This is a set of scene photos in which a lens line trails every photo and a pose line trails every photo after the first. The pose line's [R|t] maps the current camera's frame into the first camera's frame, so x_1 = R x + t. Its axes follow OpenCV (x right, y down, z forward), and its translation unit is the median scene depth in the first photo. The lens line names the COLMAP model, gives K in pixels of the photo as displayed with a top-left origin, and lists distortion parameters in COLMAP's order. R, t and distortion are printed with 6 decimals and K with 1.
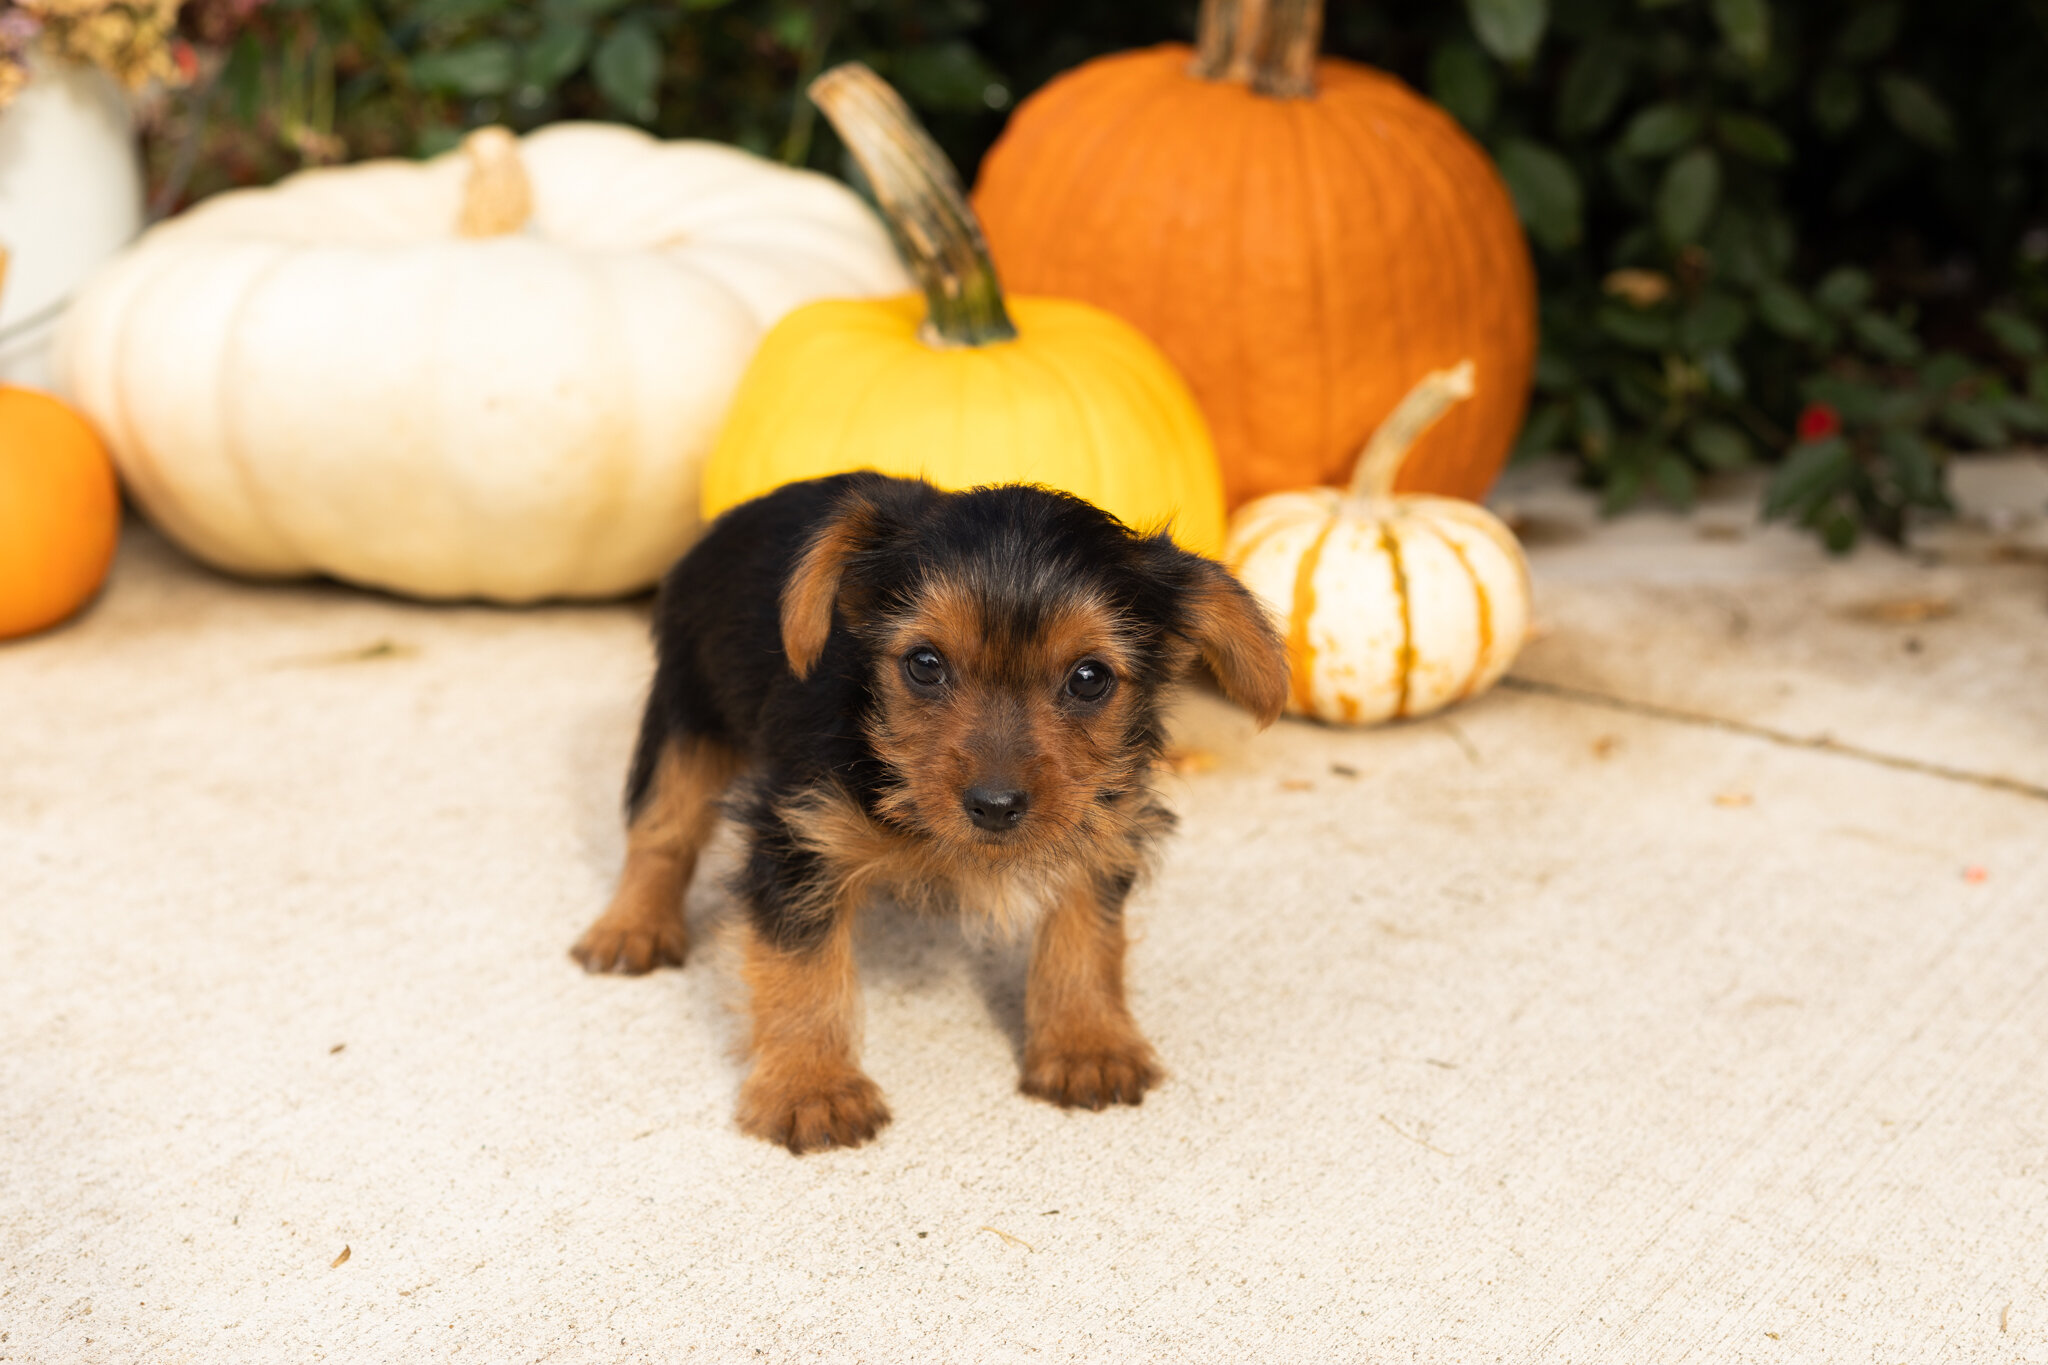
lens RADIAL K [[3481.7, 0, 1024.0], [0, 3481.7, 682.5], [0, 0, 1]] dist [0.002797, 0.099015]
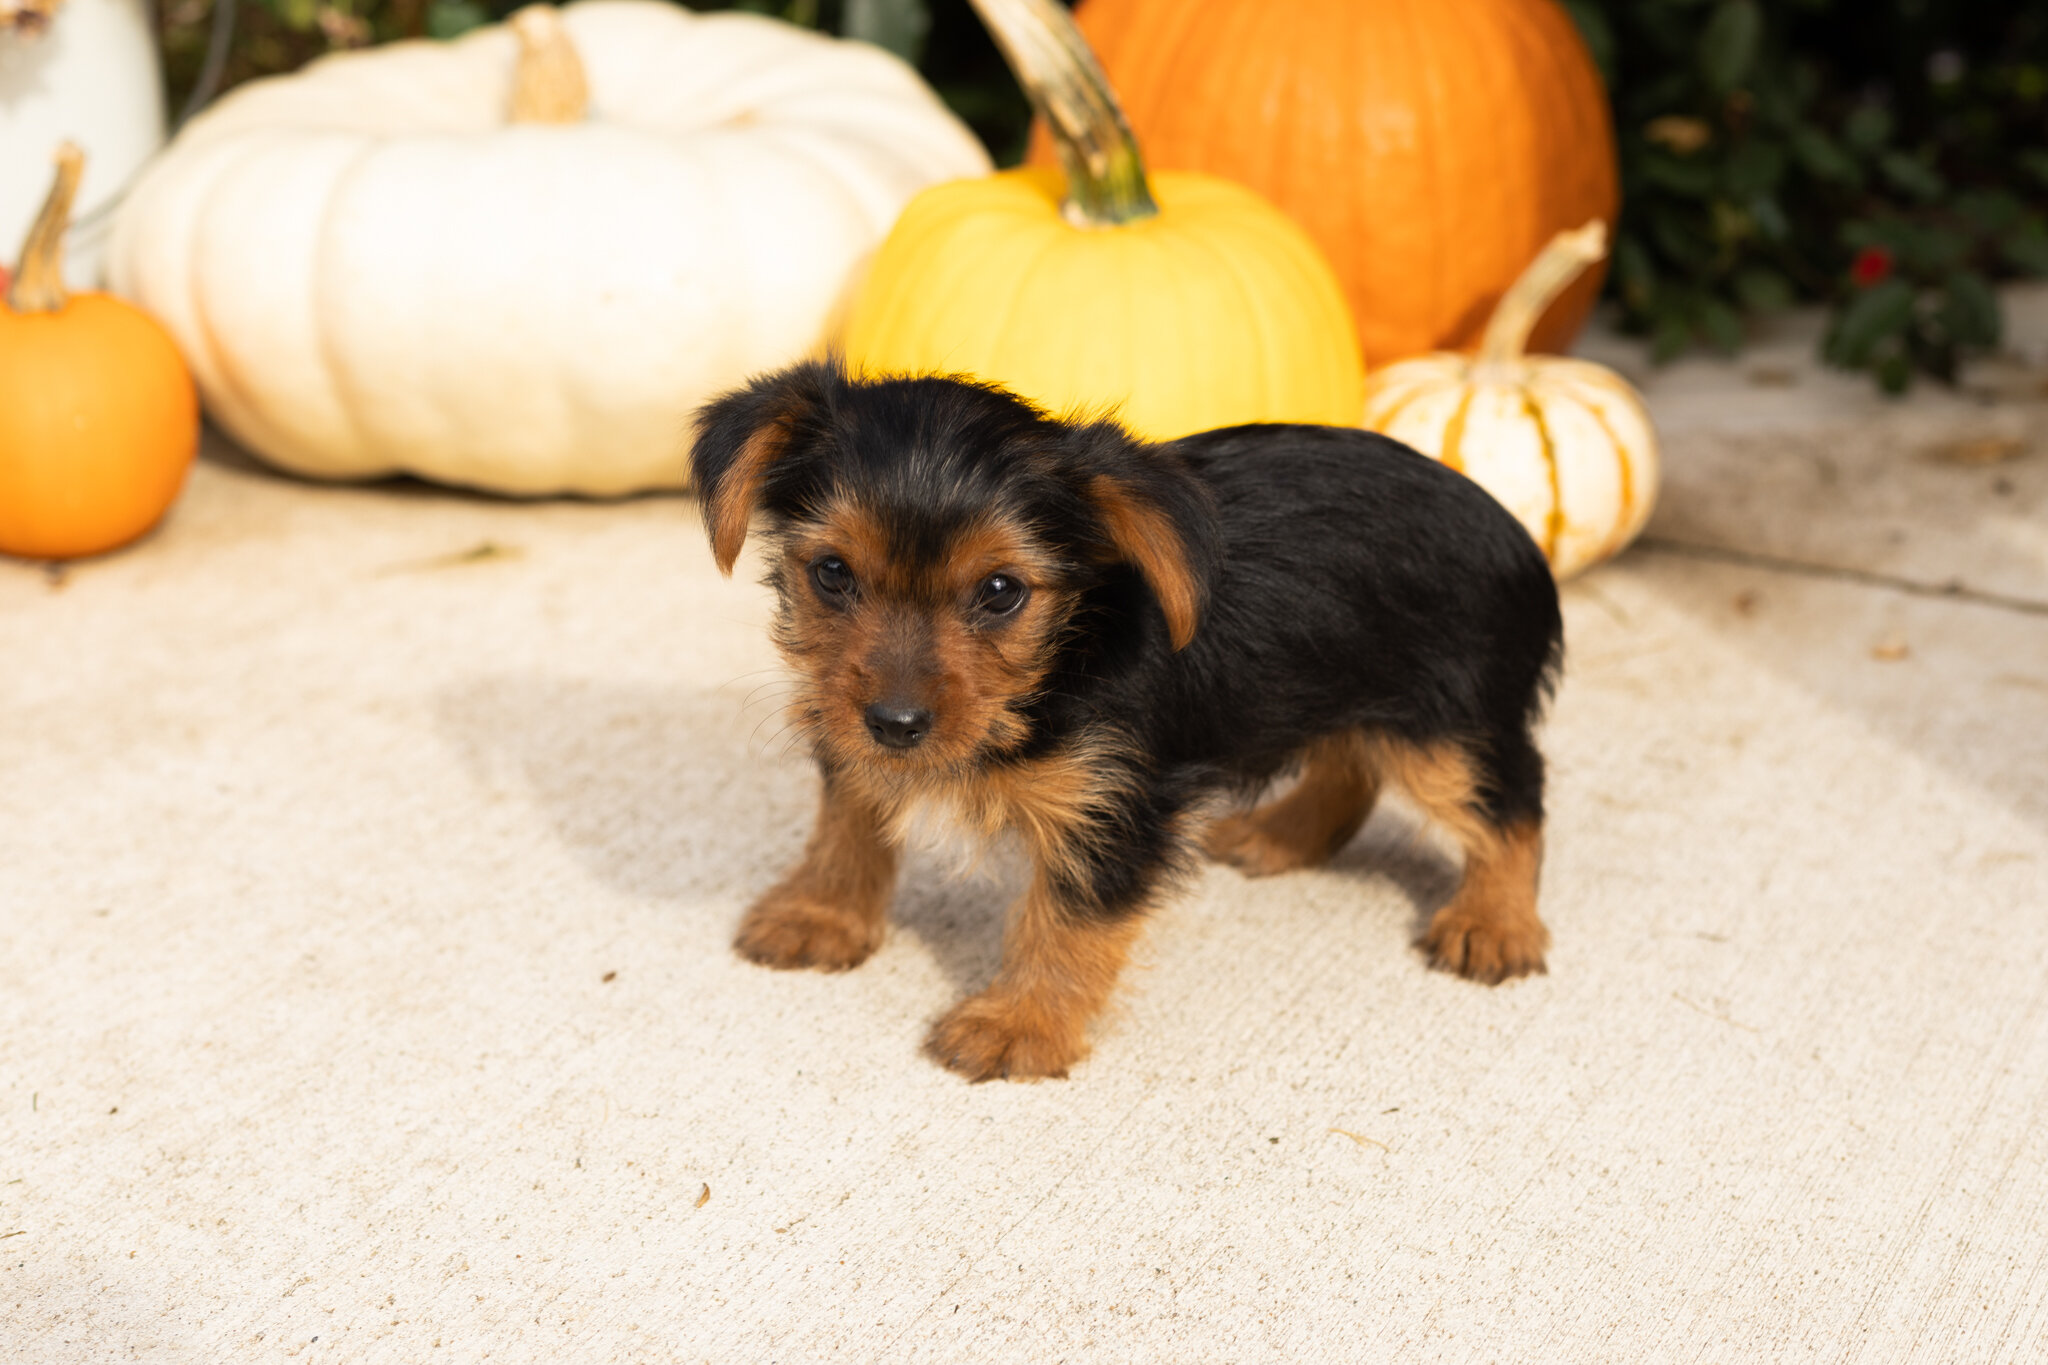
lens RADIAL K [[3481.7, 0, 1024.0], [0, 3481.7, 682.5], [0, 0, 1]] dist [0.002797, 0.099015]
pose [[0.995278, -0.042771, 0.087130, -0.164975], [0.038195, 0.997836, 0.053524, -0.026027], [-0.089231, -0.049943, 0.994758, 0.017583]]
